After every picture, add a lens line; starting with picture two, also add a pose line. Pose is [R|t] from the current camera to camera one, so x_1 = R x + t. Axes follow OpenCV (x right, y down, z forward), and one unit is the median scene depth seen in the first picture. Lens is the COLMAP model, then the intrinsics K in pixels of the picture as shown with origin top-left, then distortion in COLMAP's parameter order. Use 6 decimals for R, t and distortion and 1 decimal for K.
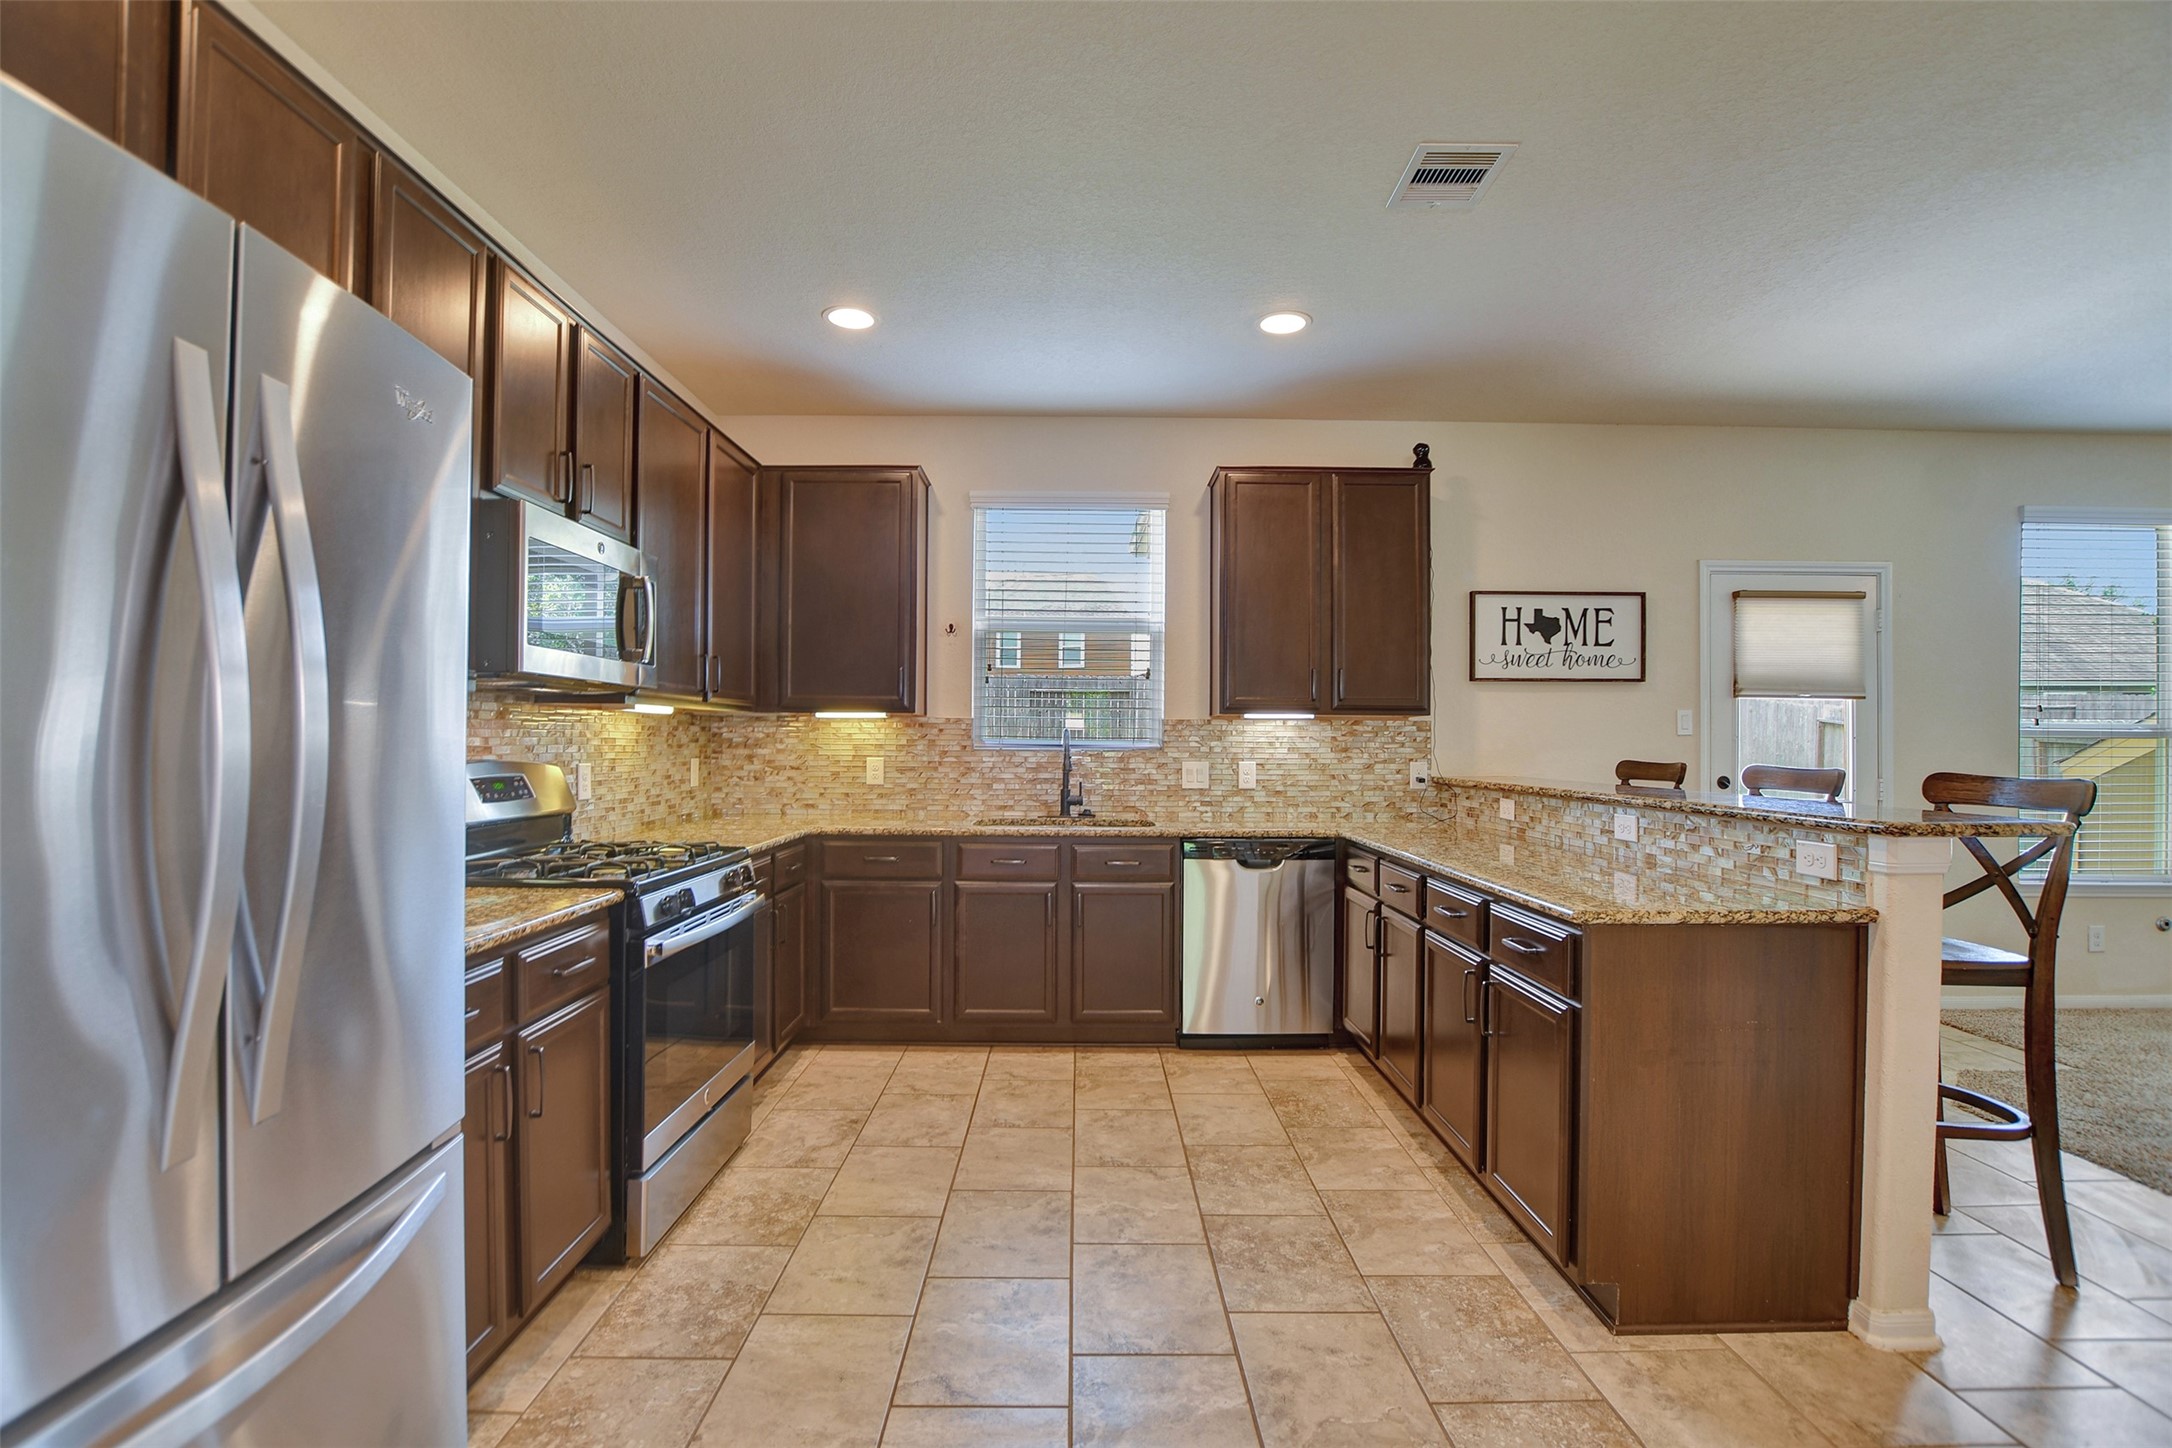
lens RADIAL K [[975.4, 0, 1083.9], [0, 975.4, 730.6], [0, 0, 1]] dist [-0.021731, -0.000344]
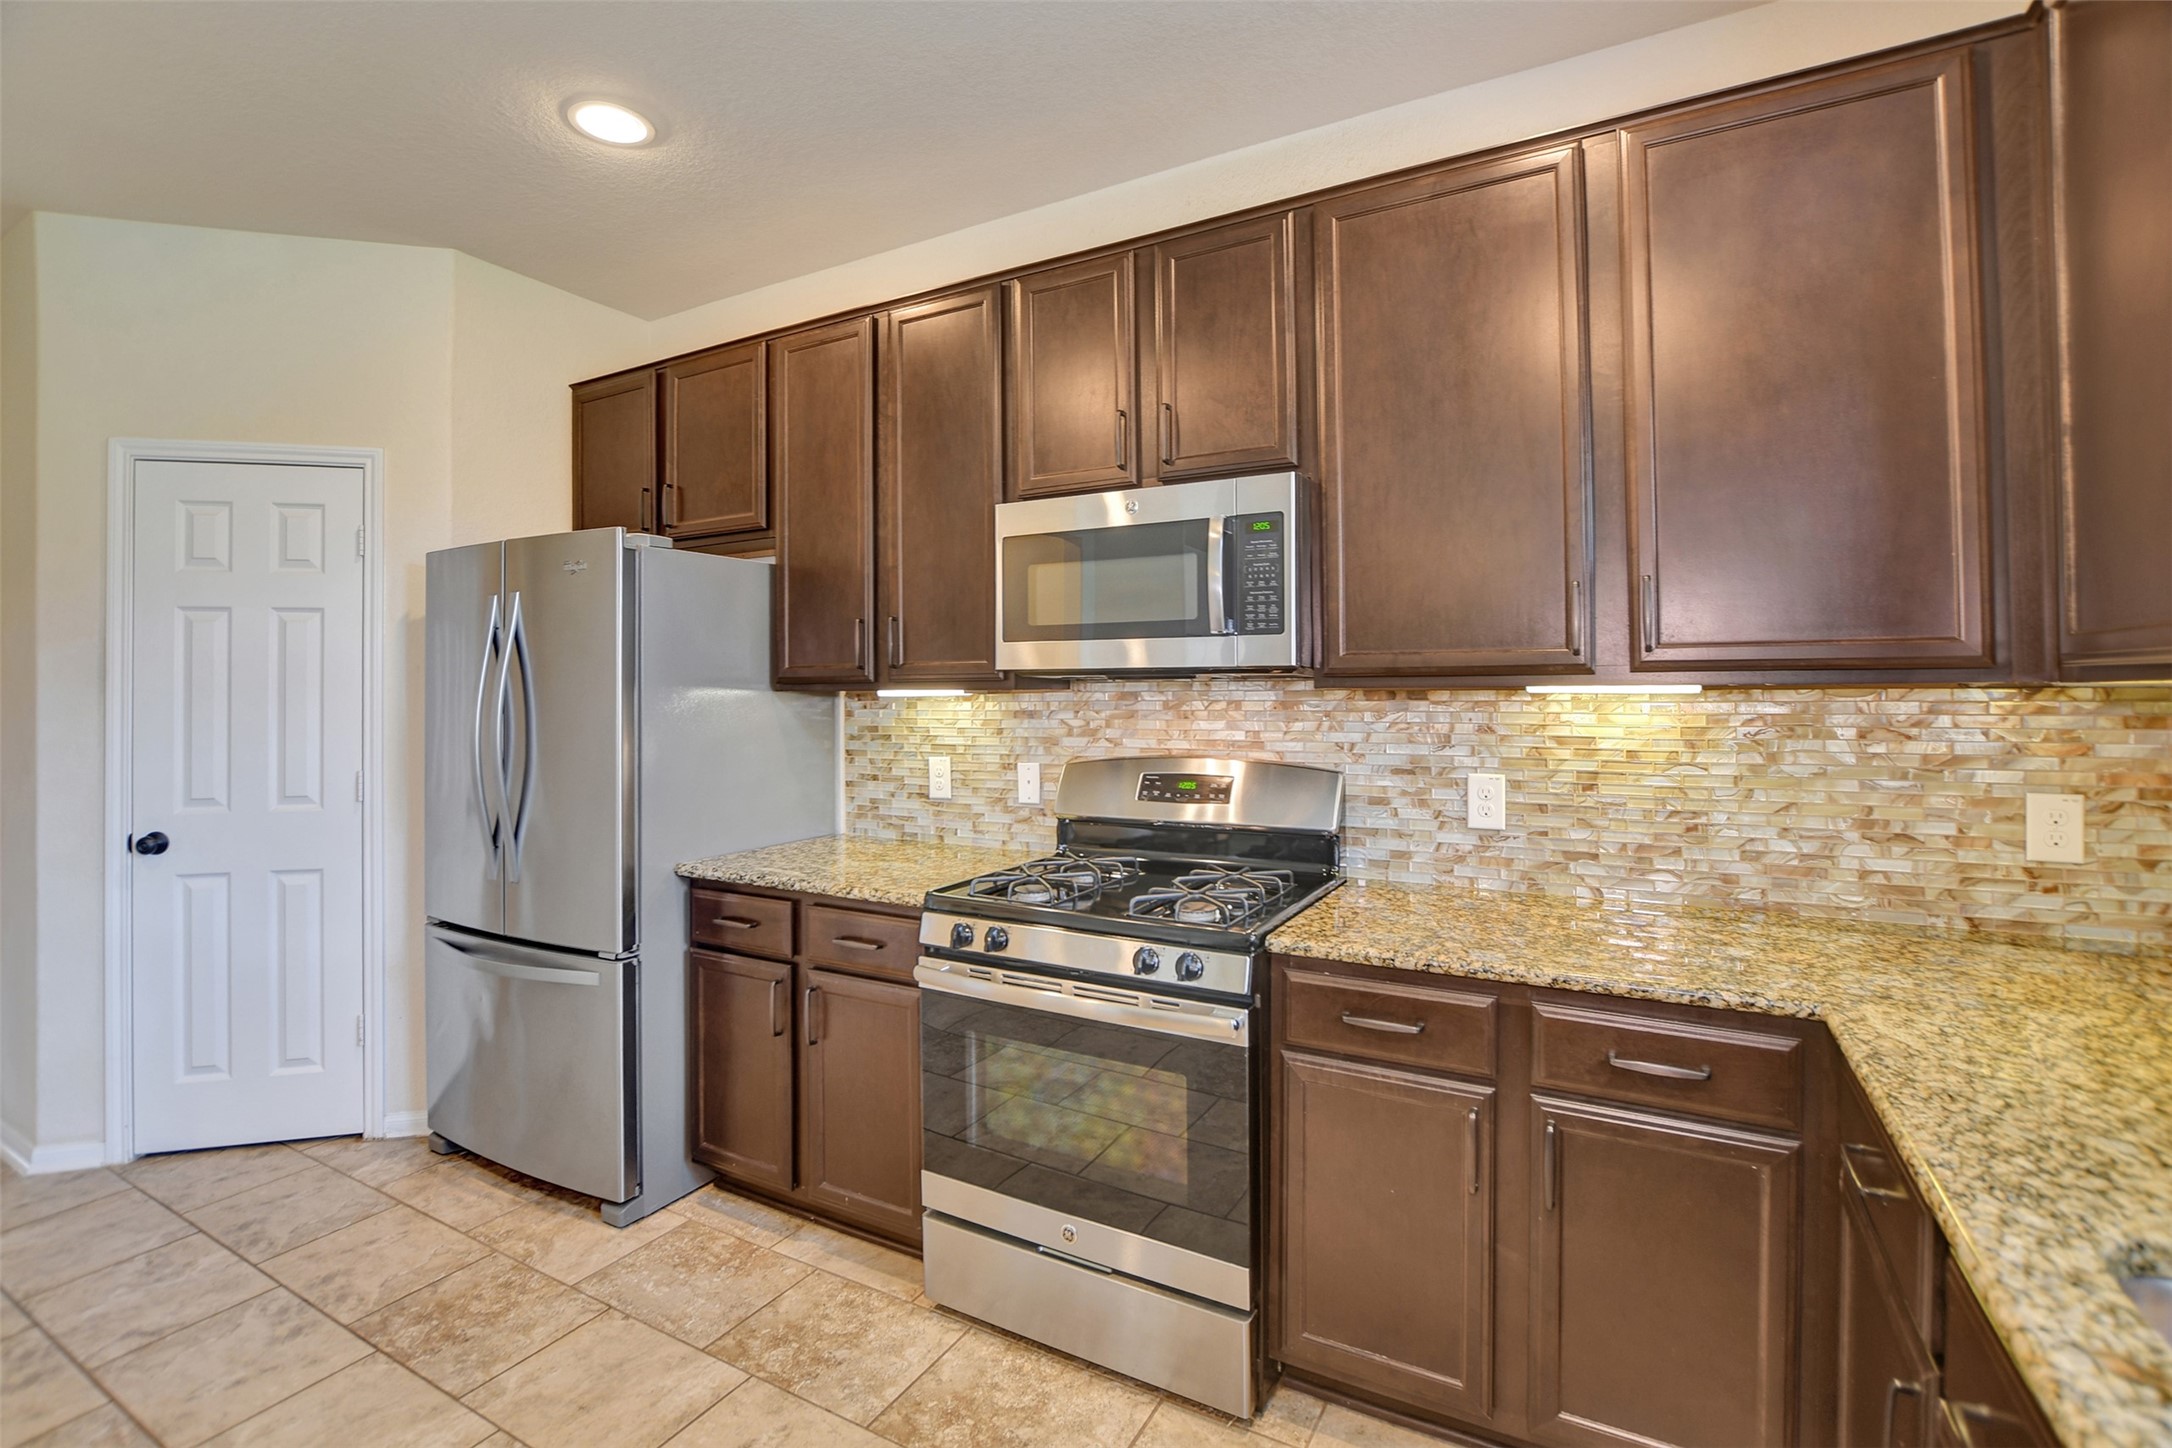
lens RADIAL K [[975.4, 0, 1086.0], [0, 975.4, 711.0], [0, 0, 1]] dist [-0.021731, -0.000344]
pose [[-0.500641, -0.022519, -0.865362, 0.242023], [-0.004079, 0.999712, -0.023655, 0.010593], [0.865645, -0.008313, -0.500589, 1.419593]]
